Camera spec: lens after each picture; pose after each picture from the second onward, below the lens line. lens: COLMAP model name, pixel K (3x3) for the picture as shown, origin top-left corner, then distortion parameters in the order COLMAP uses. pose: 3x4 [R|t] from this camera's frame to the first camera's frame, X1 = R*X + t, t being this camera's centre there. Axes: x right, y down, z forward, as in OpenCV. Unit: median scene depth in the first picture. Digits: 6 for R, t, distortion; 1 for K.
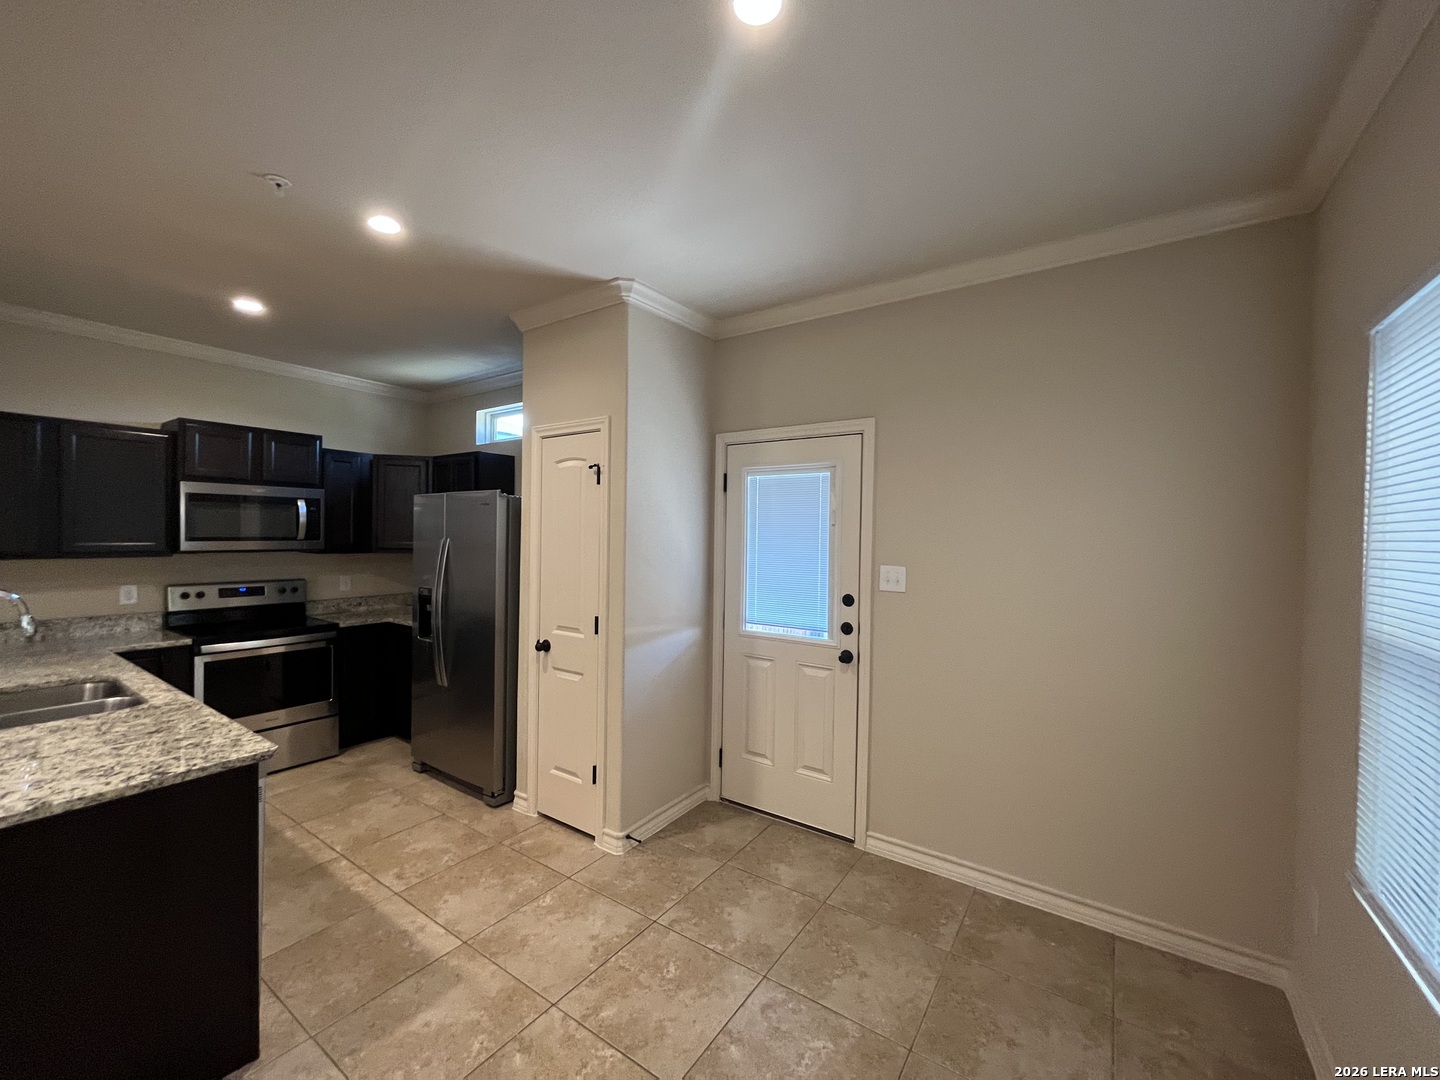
lens RADIAL K [[578.4, 0, 719.5], [0, 578.4, 539.6], [0, 0, 1]] dist [-0.002417, -0.000604]
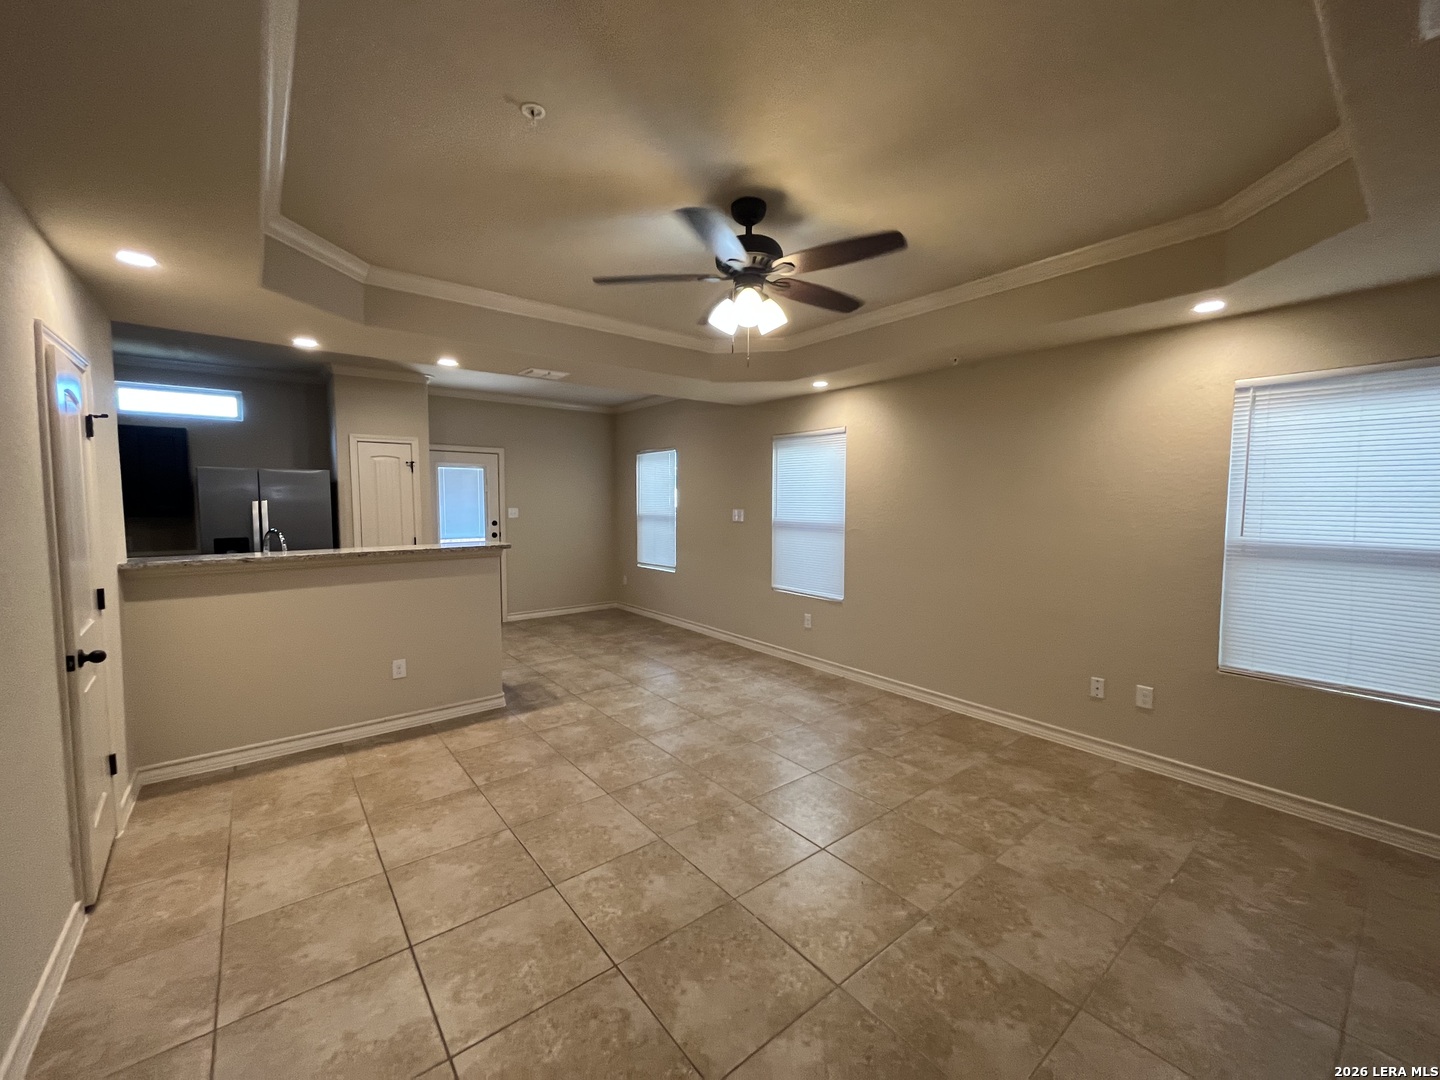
lens RADIAL K [[578.4, 0, 719.5], [0, 578.4, 539.6], [0, 0, 1]] dist [-0.002417, -0.000604]
pose [[0.291923, -0.079769, 0.953109, -1.685622], [0.011586, 0.996738, 0.079872, -0.007944], [-0.956371, -0.012274, 0.291895, -0.557519]]
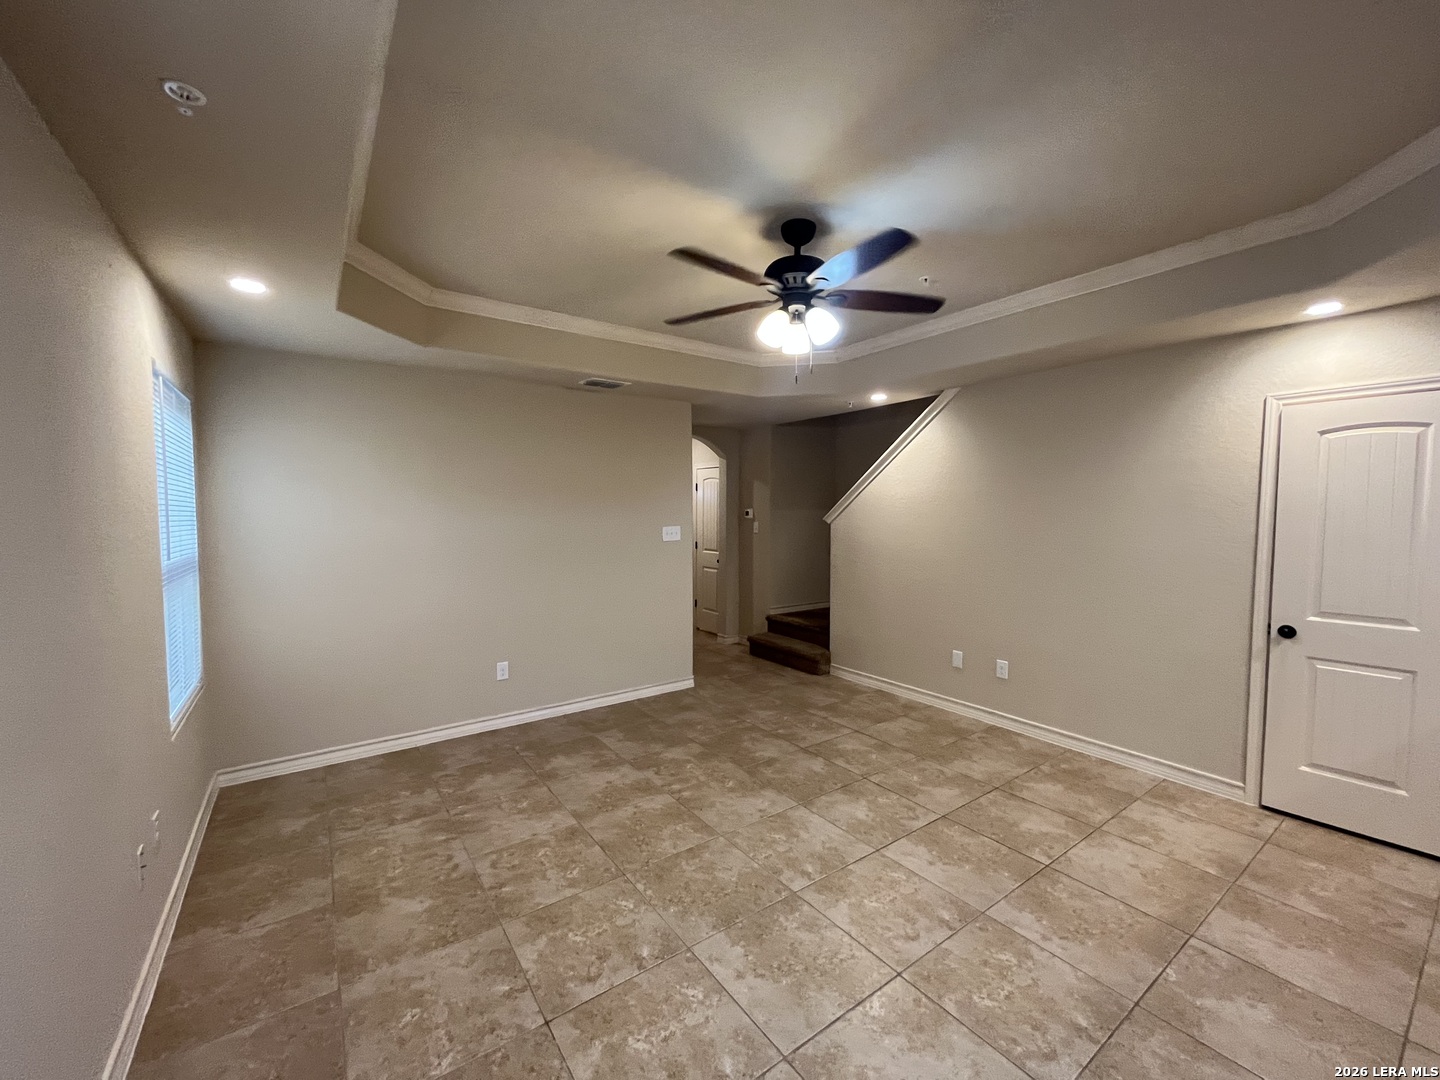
lens RADIAL K [[578.4, 0, 719.5], [0, 578.4, 539.6], [0, 0, 1]] dist [-0.002417, -0.000604]
pose [[-0.346205, 0.033725, -0.937552, -0.095365], [-0.013330, 0.999076, 0.040860, 0.004647], [0.938064, 0.026644, -0.345436, -0.175675]]
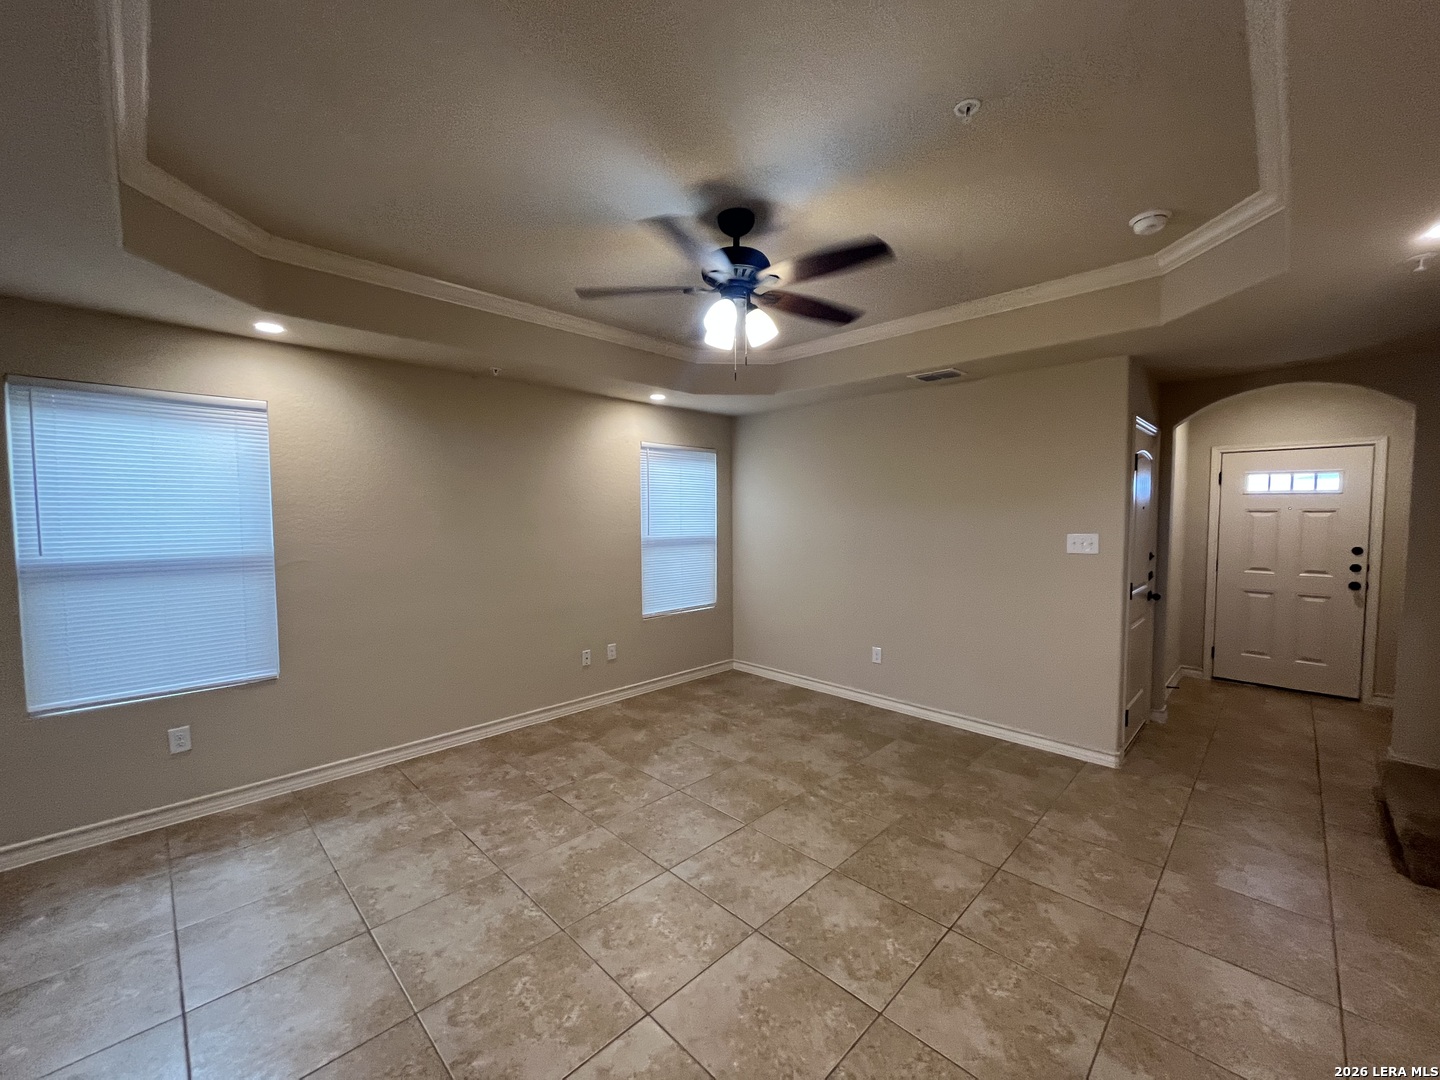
lens RADIAL K [[578.4, 0, 719.5], [0, 578.4, 539.6], [0, 0, 1]] dist [-0.002417, -0.000604]
pose [[-0.983153, -0.022163, 0.181438, -1.020342], [-0.011089, 0.998025, 0.061826, -0.016356], [-0.182450, 0.058773, -0.981457, 0.414784]]
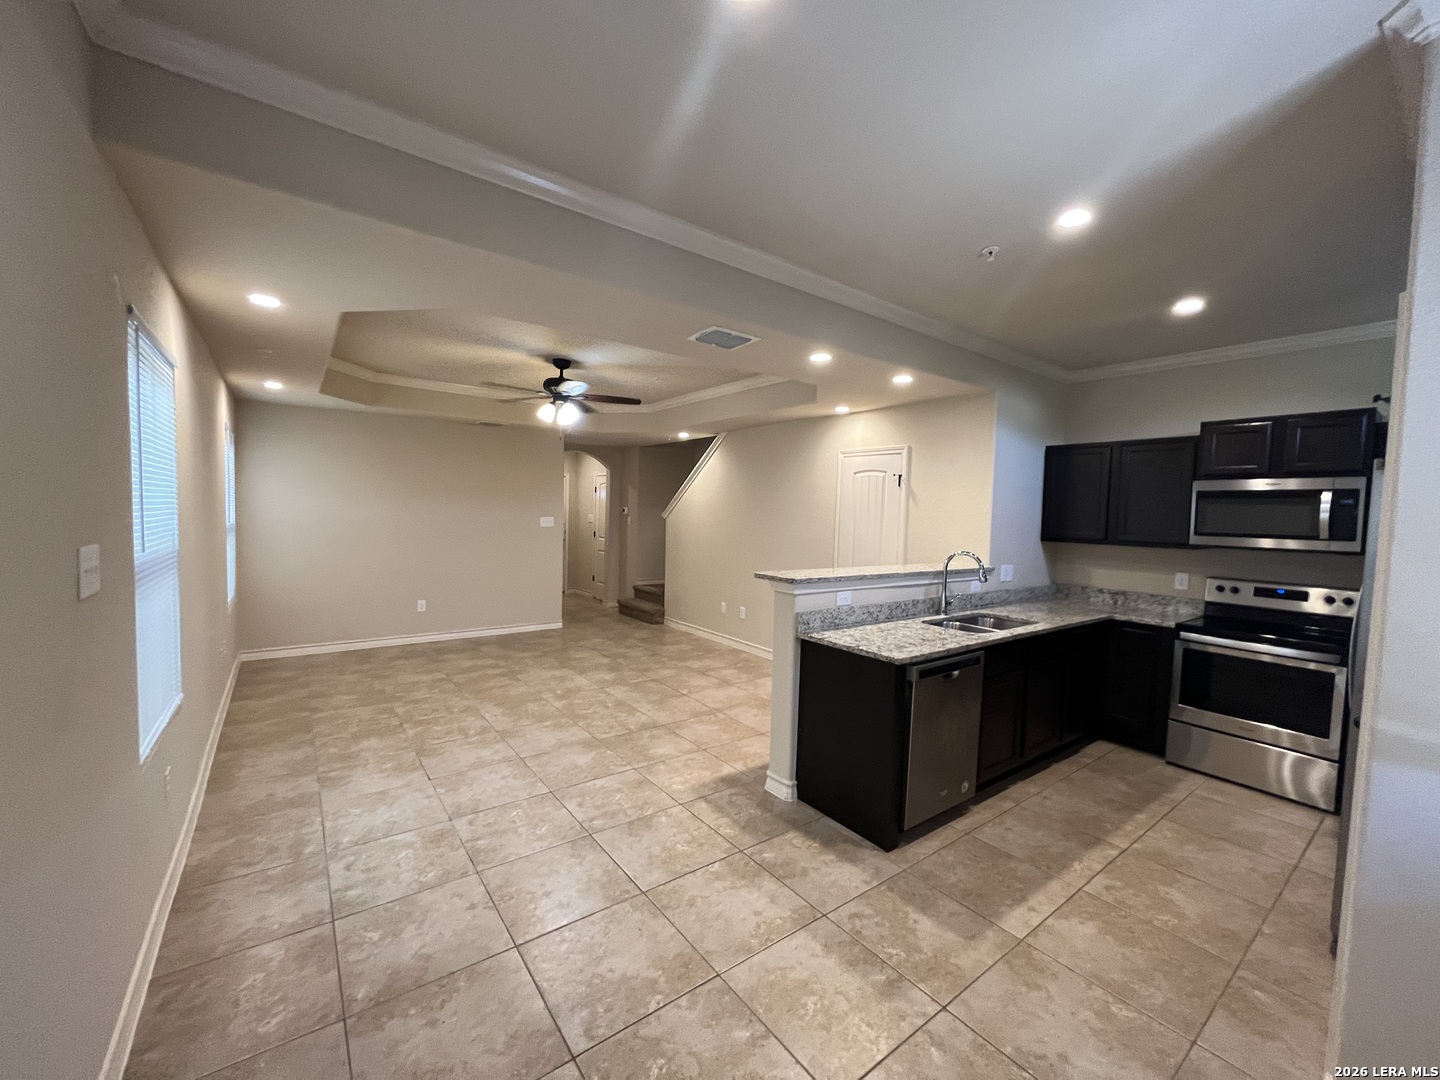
lens RADIAL K [[578.4, 0, 719.5], [0, 578.4, 539.6], [0, 0, 1]] dist [-0.002417, -0.000604]
pose [[-0.323921, 0.024294, -0.945772, 0.439156], [-0.041651, 0.998335, 0.039910, 0.004188], [0.945167, 0.052320, -0.322370, 0.558065]]
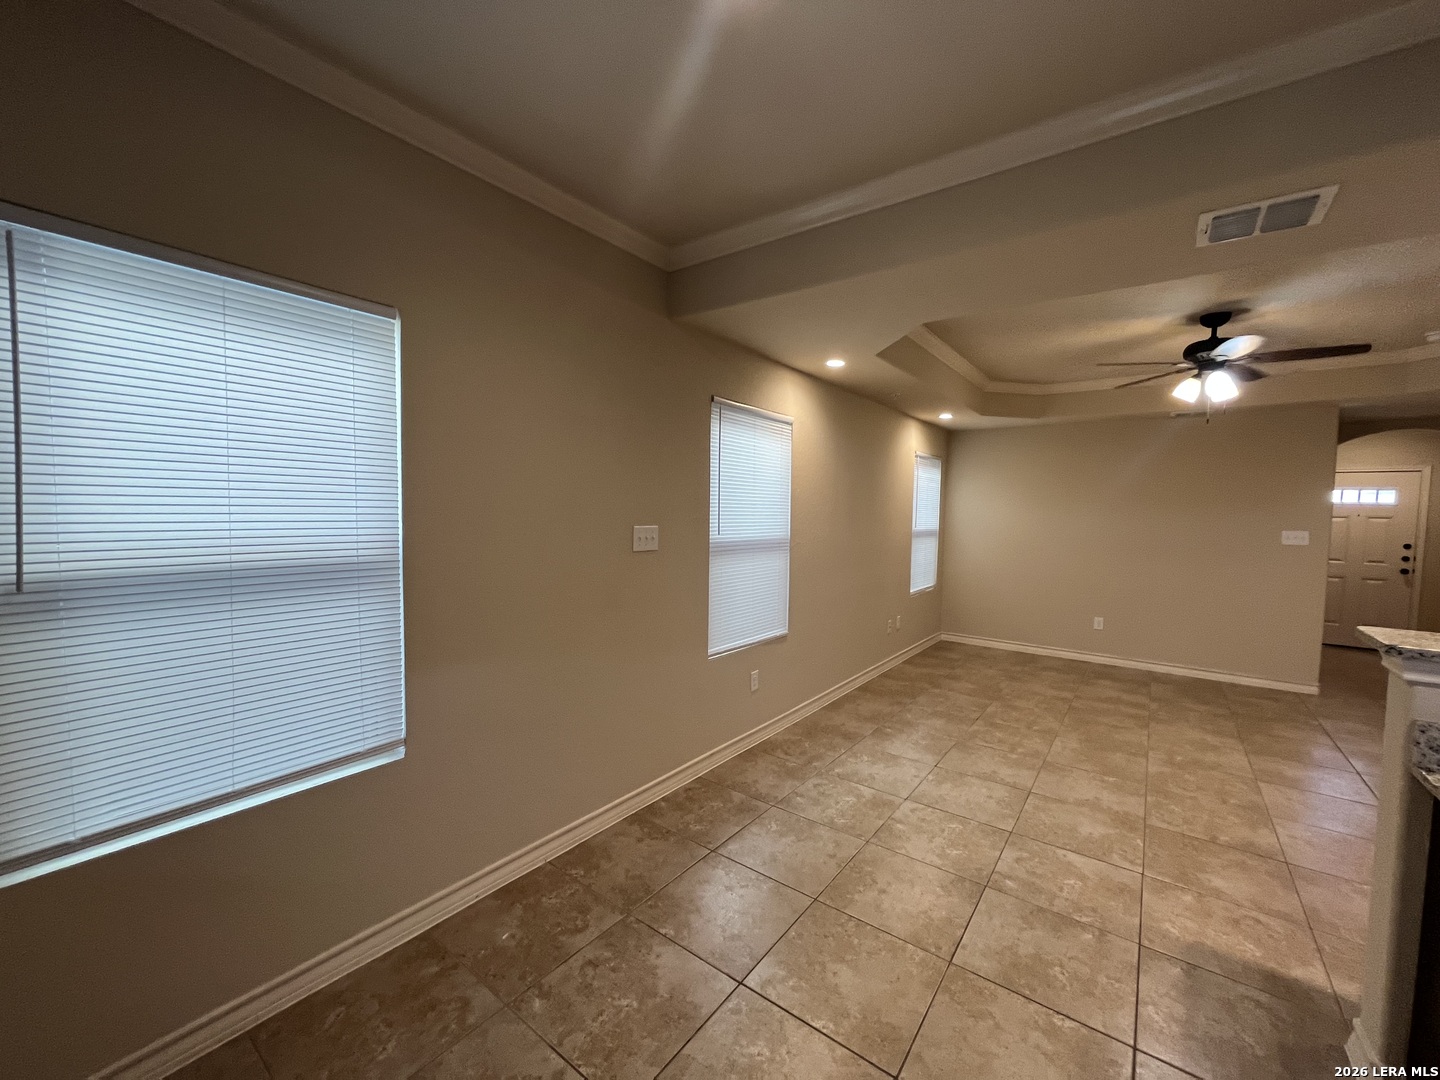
lens RADIAL K [[578.4, 0, 719.5], [0, 578.4, 539.6], [0, 0, 1]] dist [-0.002417, -0.000604]
pose [[-0.998227, -0.035701, 0.047627, 0.012753], [-0.032501, 0.997266, 0.066360, 0.004267], [-0.049866, 0.064694, -0.996658, 0.851759]]
